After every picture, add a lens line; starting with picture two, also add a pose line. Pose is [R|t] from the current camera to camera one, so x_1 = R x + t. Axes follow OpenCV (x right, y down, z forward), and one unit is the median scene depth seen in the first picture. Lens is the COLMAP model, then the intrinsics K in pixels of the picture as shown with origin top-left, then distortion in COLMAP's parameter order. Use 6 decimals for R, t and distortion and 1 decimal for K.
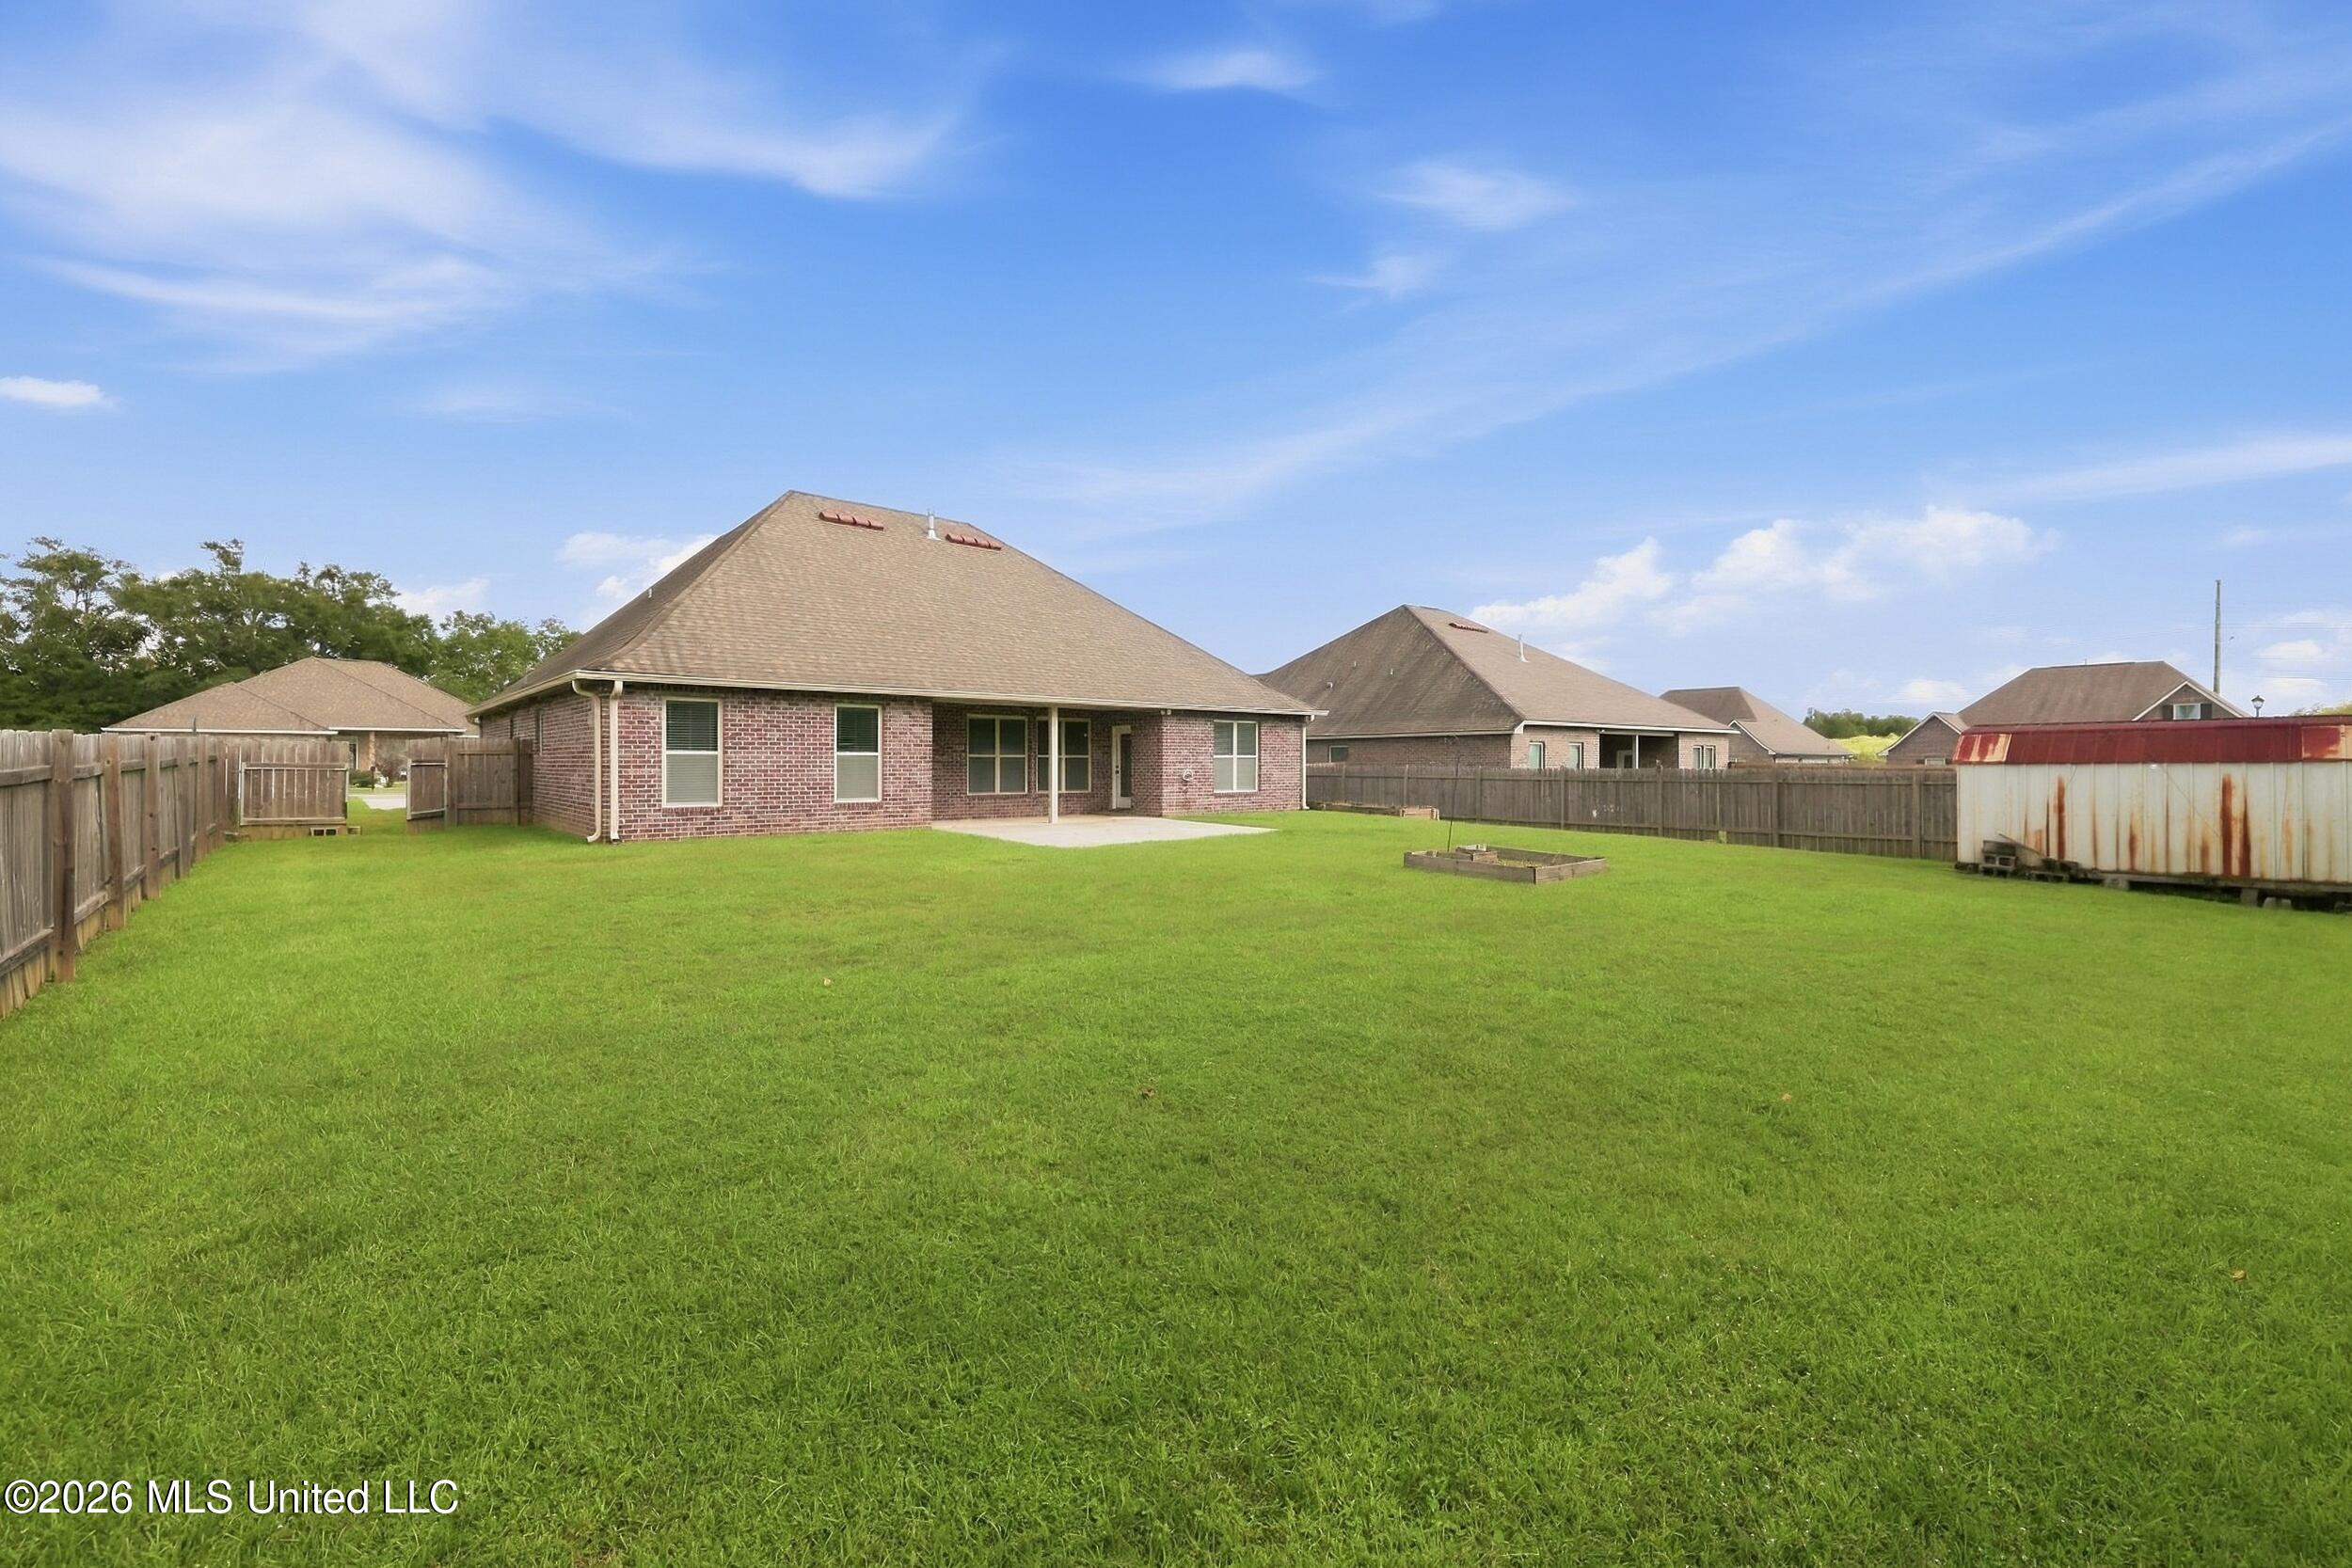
lens RADIAL K [[964.1, 0, 1169.3], [0, 964.1, 768.5], [0, 0, 1]] dist [0.010987, -0.002612]
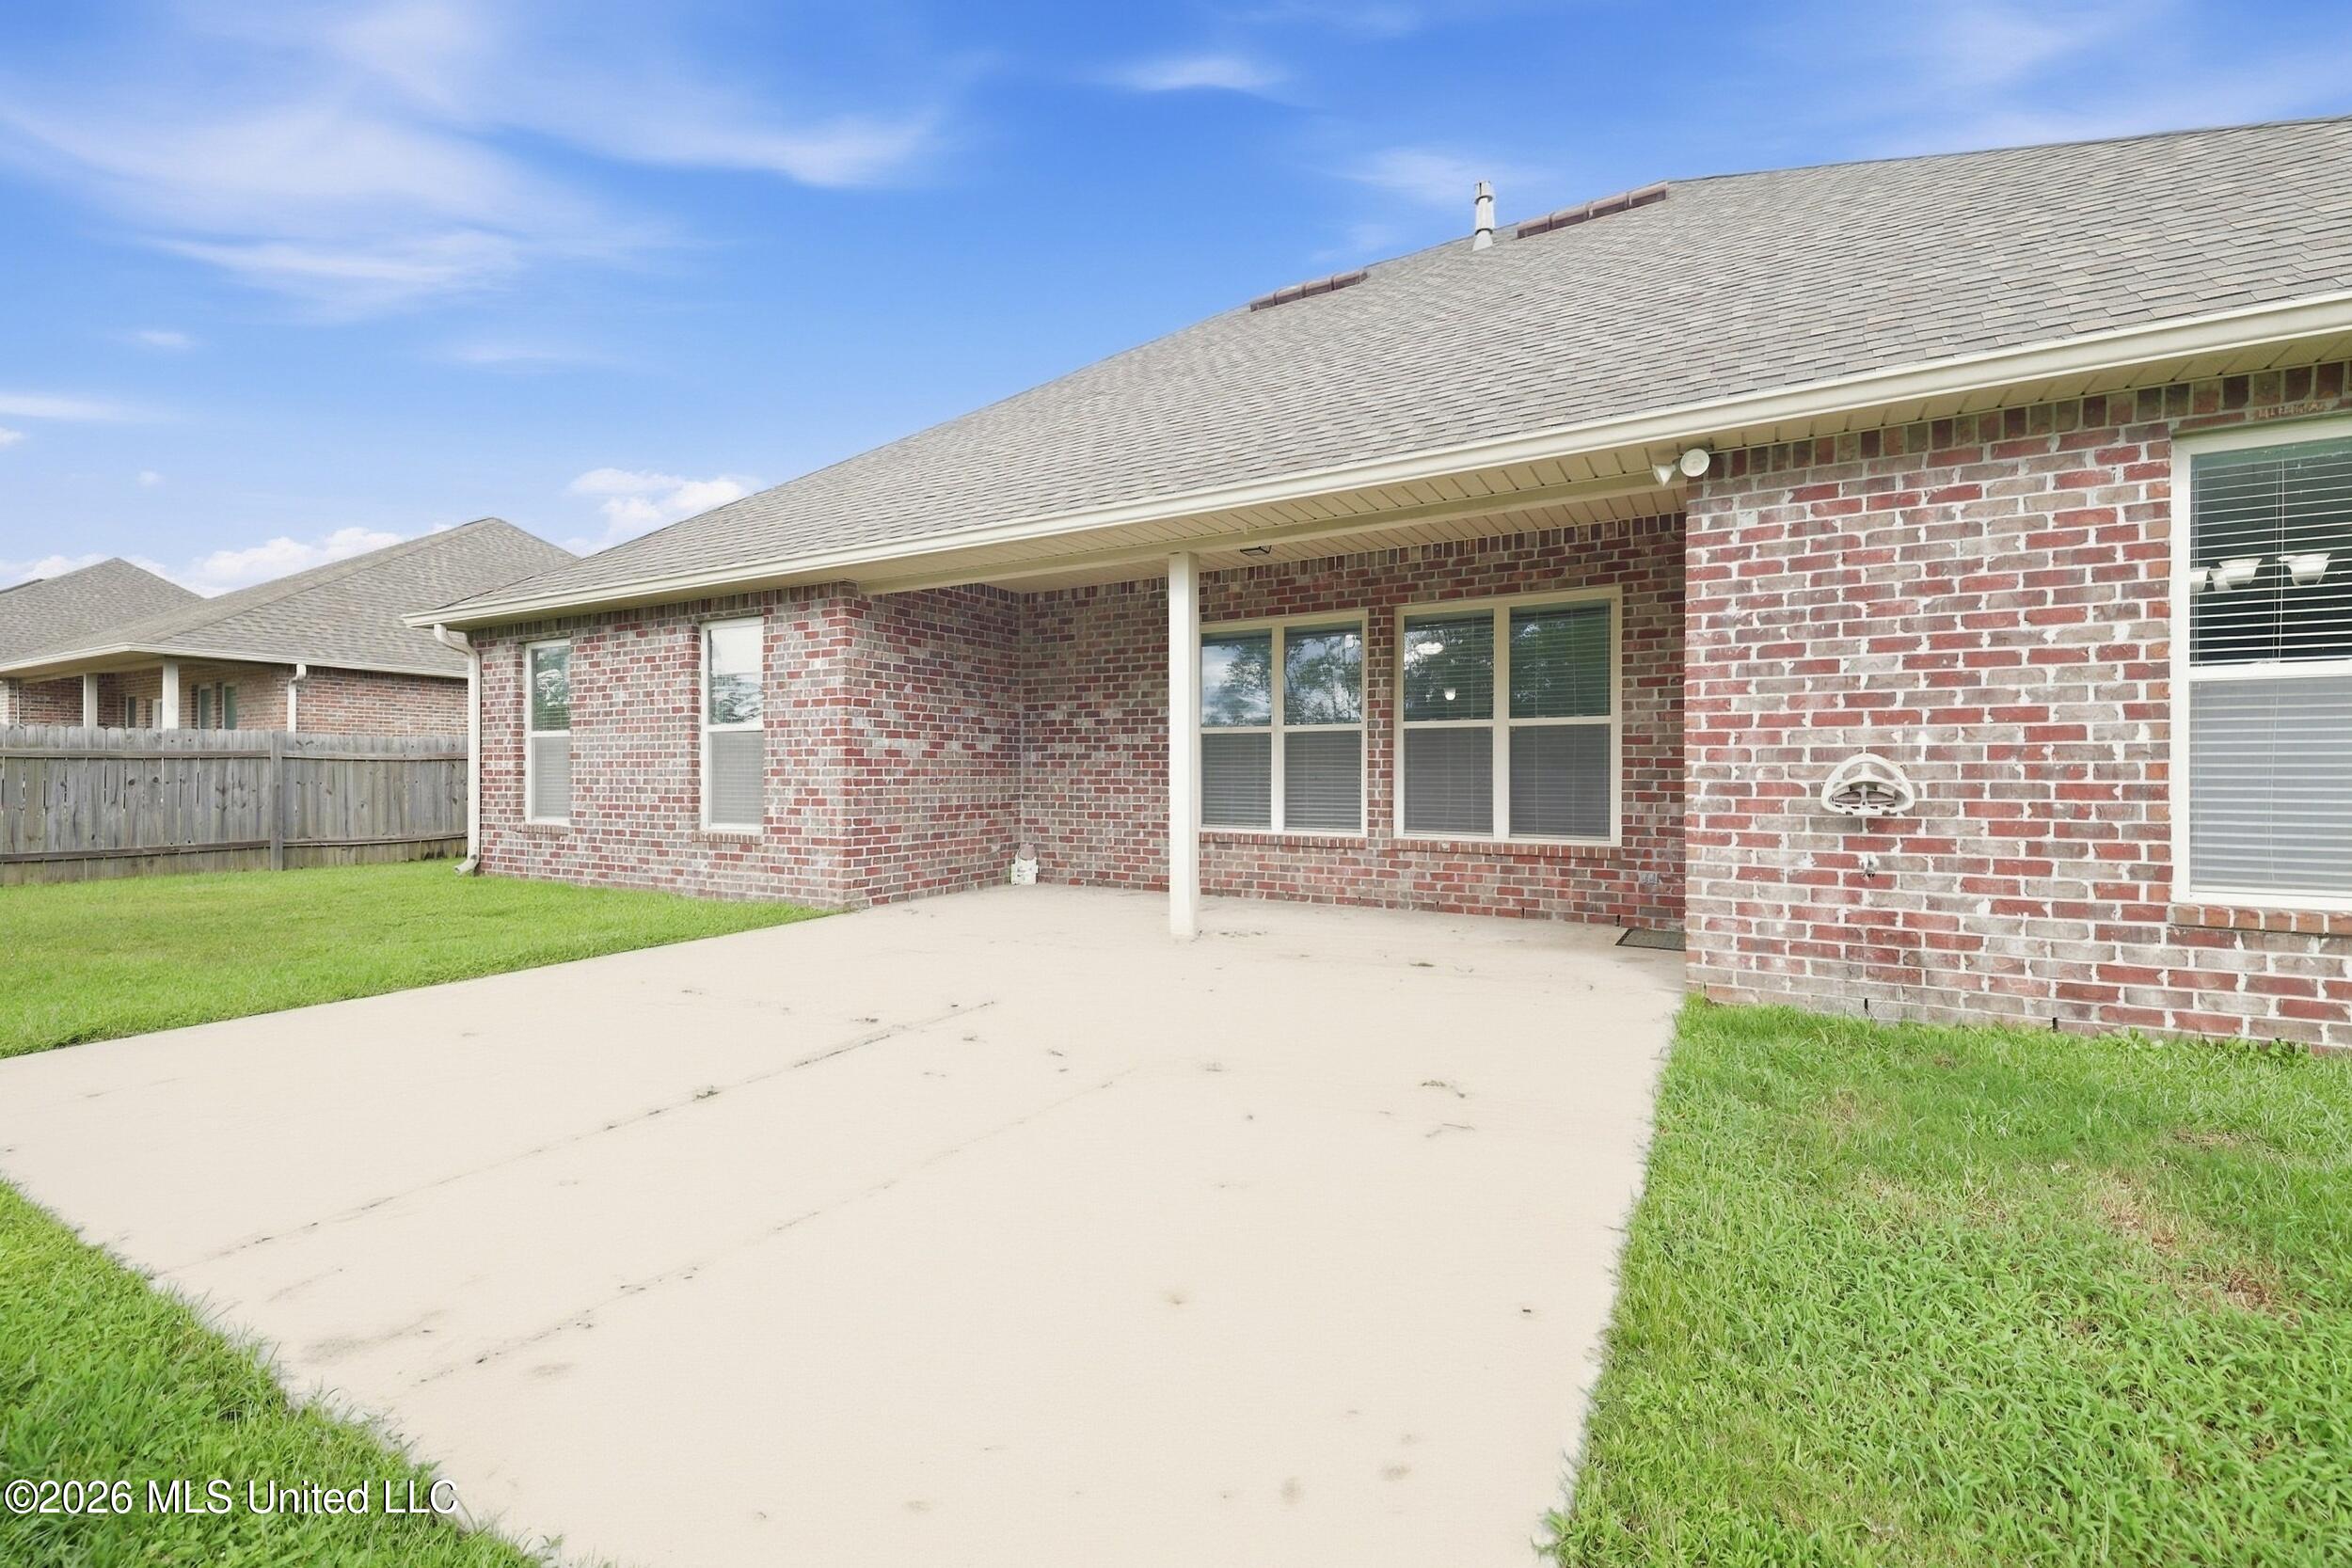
lens RADIAL K [[964.1, 0, 1179.9], [0, 964.1, 775.8], [0, 0, 1]] dist [0.010987, -0.002612]
pose [[0.334251, -0.001329, -0.942483, 0.151875], [-0.007285, 0.999965, -0.003994, 0.006804], [0.942456, 0.008201, 0.334230, 0.862320]]
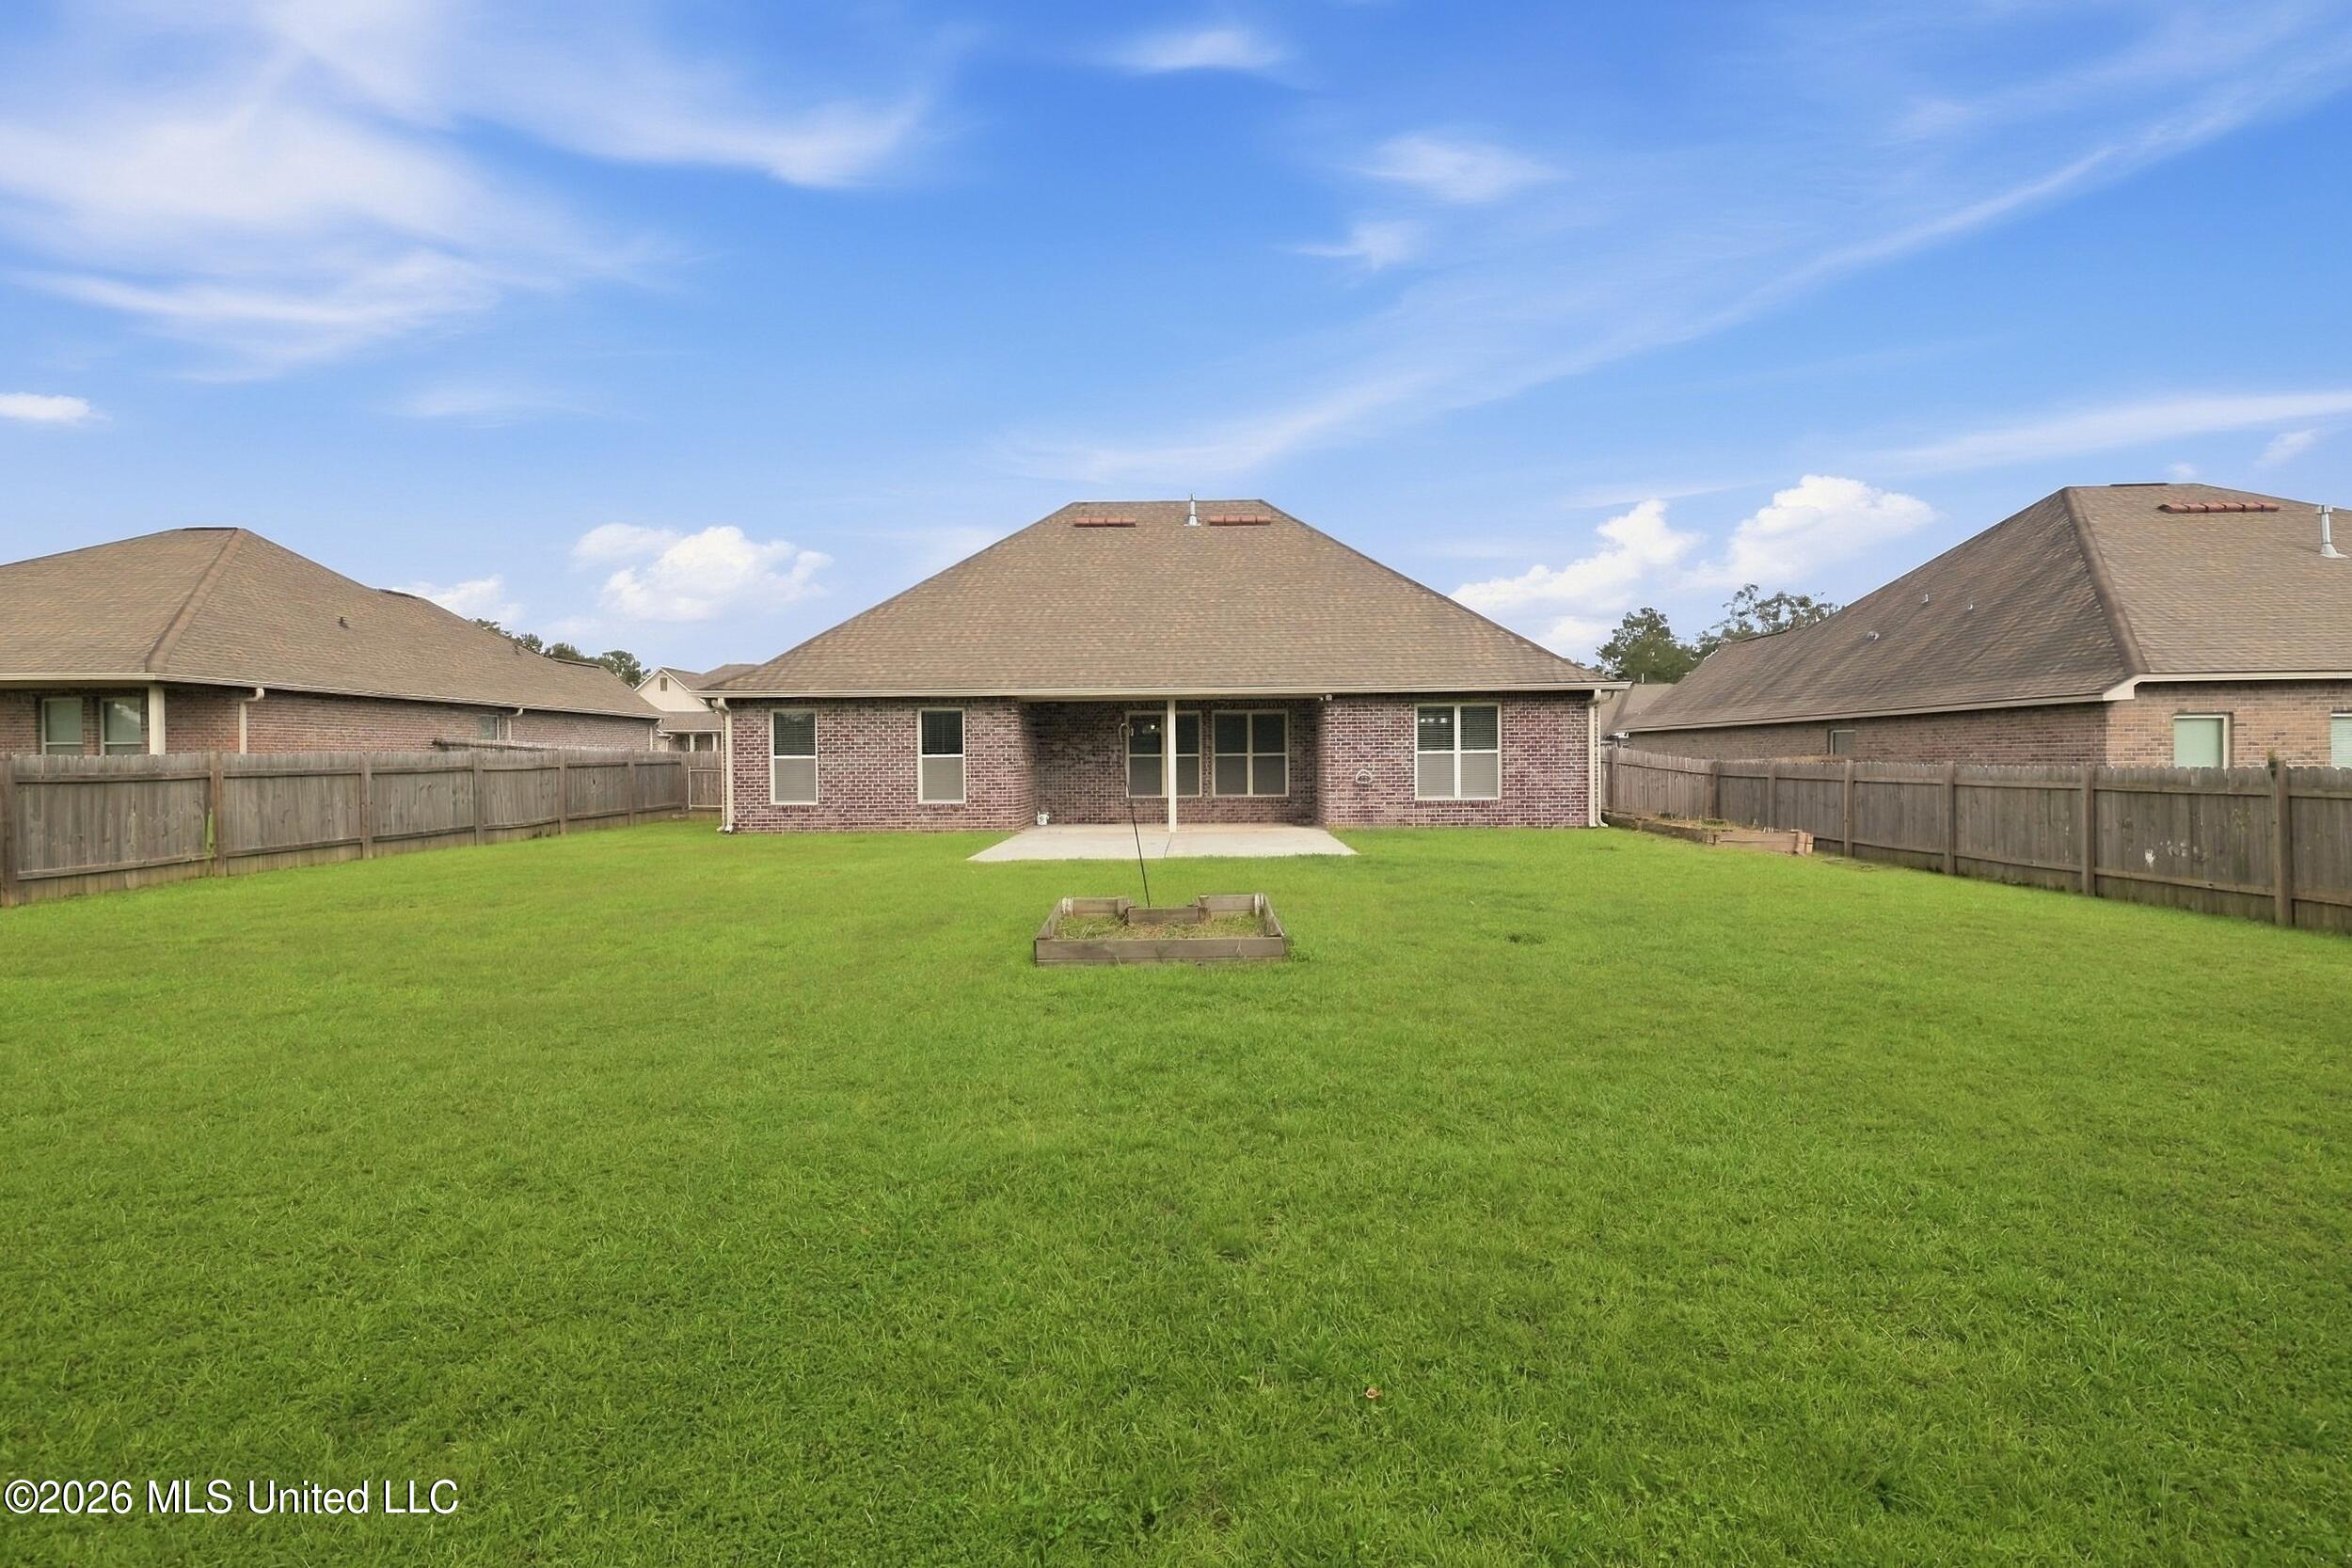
lens RADIAL K [[964.1, 0, 1182.8], [0, 964.1, 782.5], [0, 0, 1]] dist [0.010987, -0.002612]
pose [[0.739750, 0.007006, -0.672845, 0.456819], [0.004859, 0.999864, 0.015754, -0.001645], [0.672864, -0.014923, 0.739616, 0.341891]]
